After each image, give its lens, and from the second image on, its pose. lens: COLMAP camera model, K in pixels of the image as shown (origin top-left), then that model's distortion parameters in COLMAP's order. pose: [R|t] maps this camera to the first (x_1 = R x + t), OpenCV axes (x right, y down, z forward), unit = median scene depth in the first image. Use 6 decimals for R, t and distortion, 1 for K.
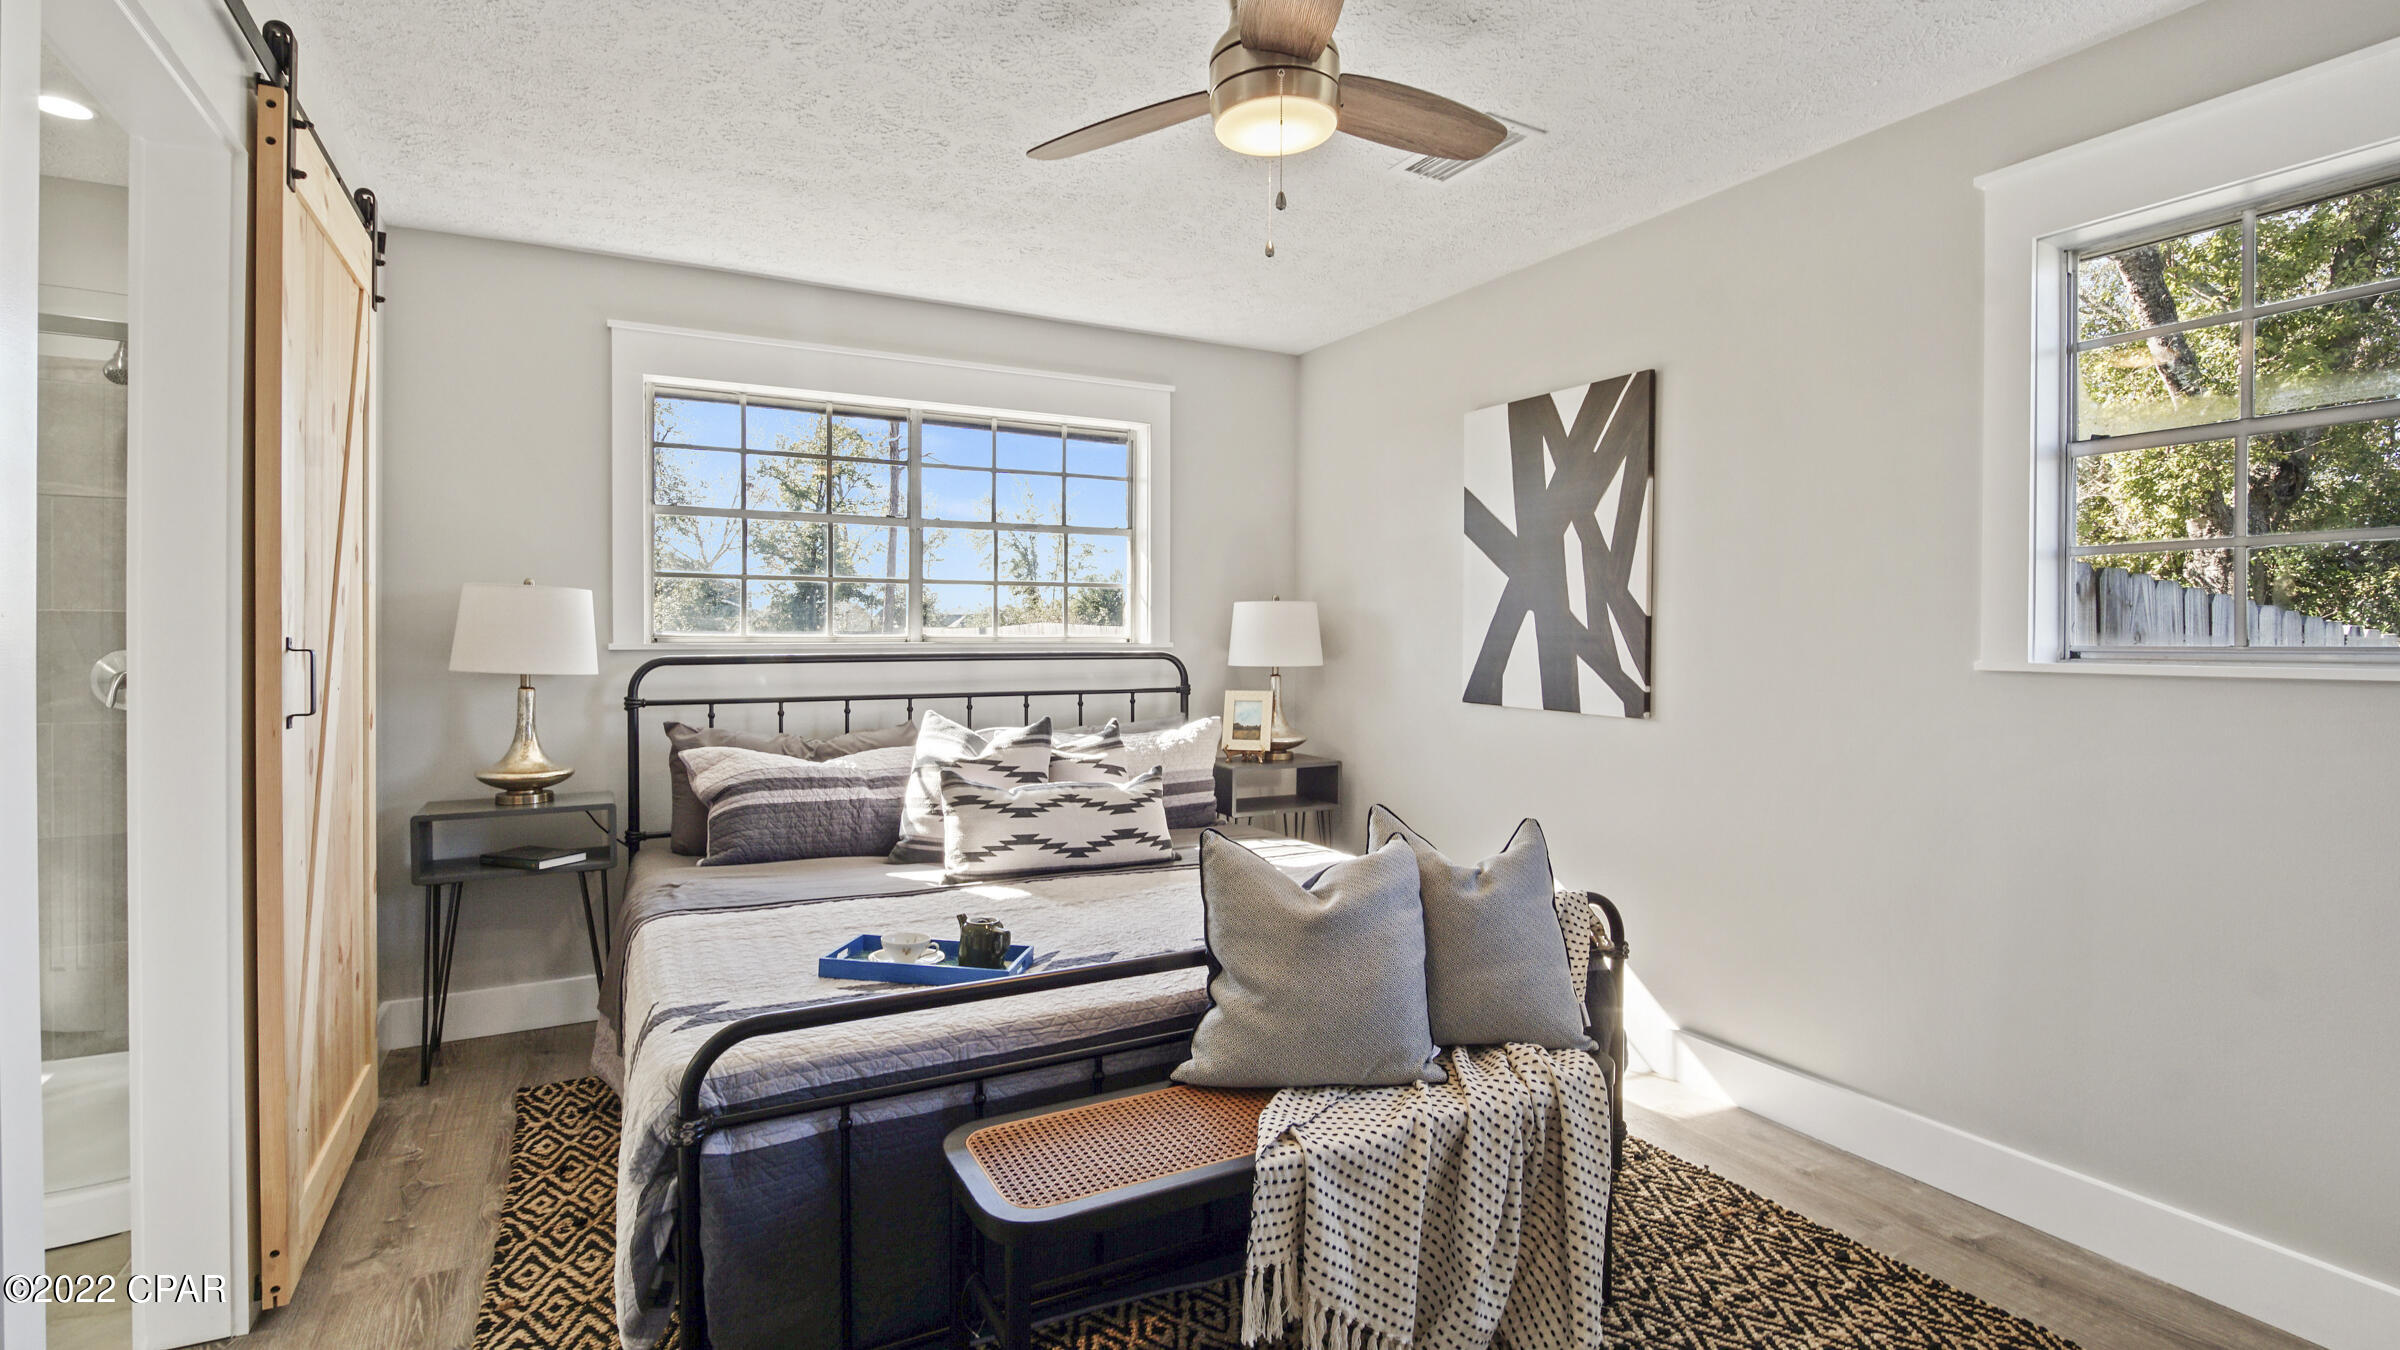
lens RADIAL K [[1105.1, 0, 1198.7], [0, 1105.1, 712.1], [0, 0, 1]] dist [-0.015026, 0.000356]
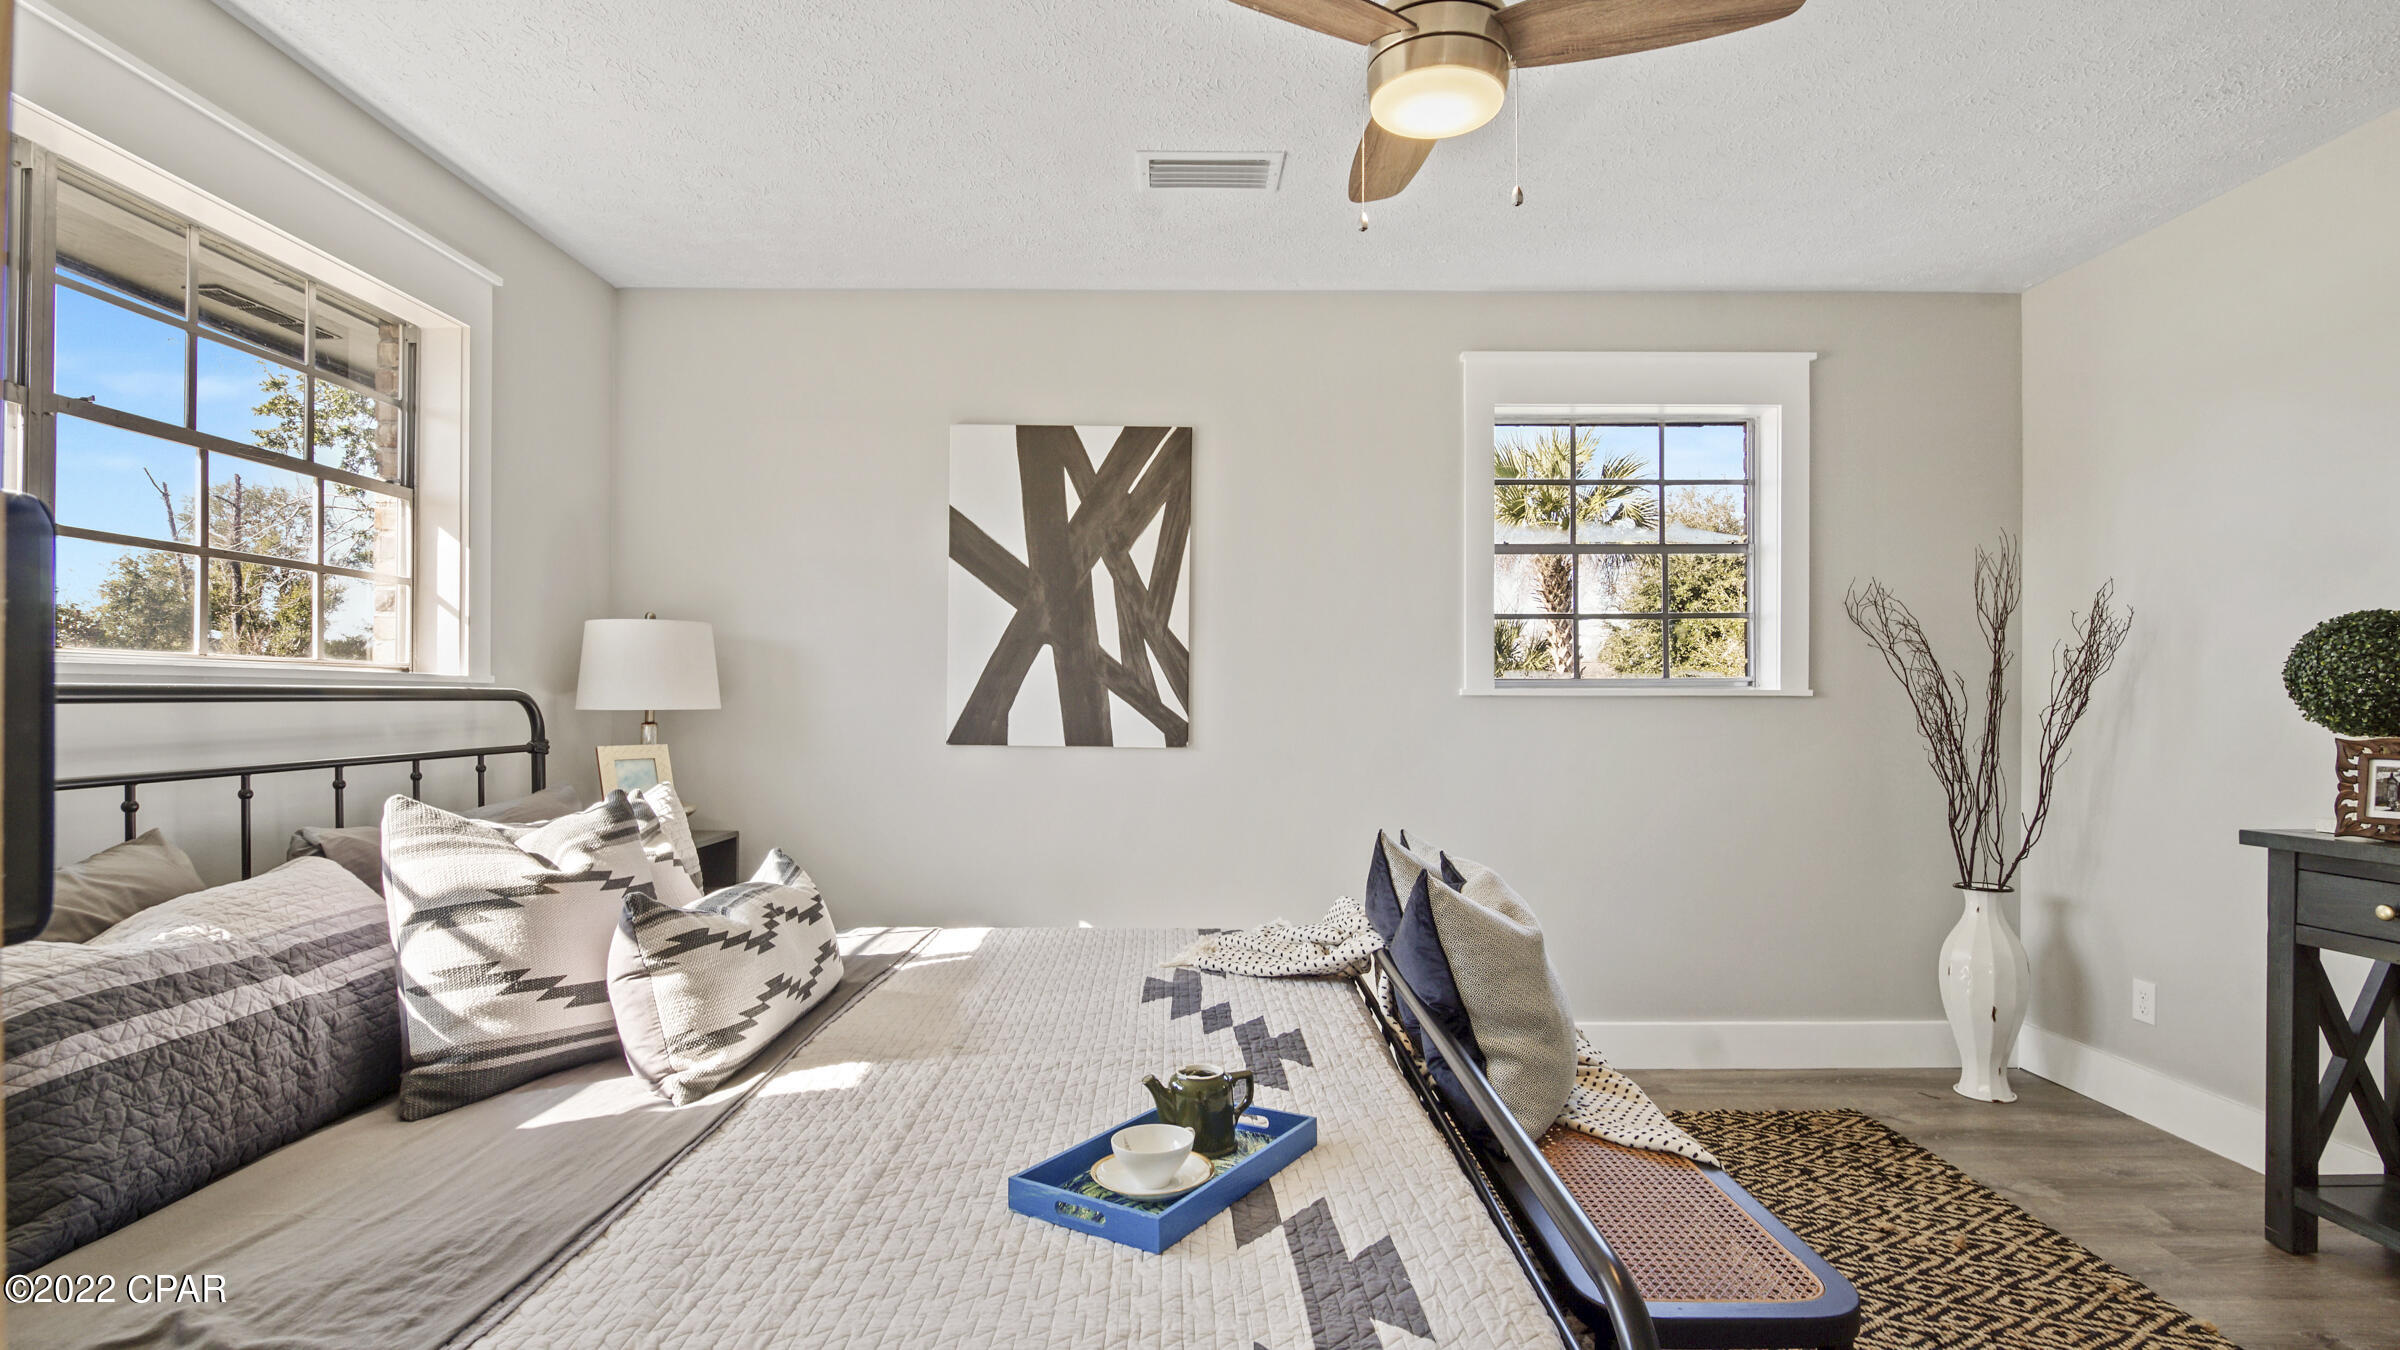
lens RADIAL K [[1125.5, 0, 1204.3], [0, 1125.5, 687.2], [0, 0, 1]] dist [0.001956, -0.000083]
pose [[0.465337, 0.006594, 0.885109, -0.526590], [0.060324, 0.997411, -0.039146, -0.007905], [-0.883076, 0.071609, 0.463734, 0.443872]]
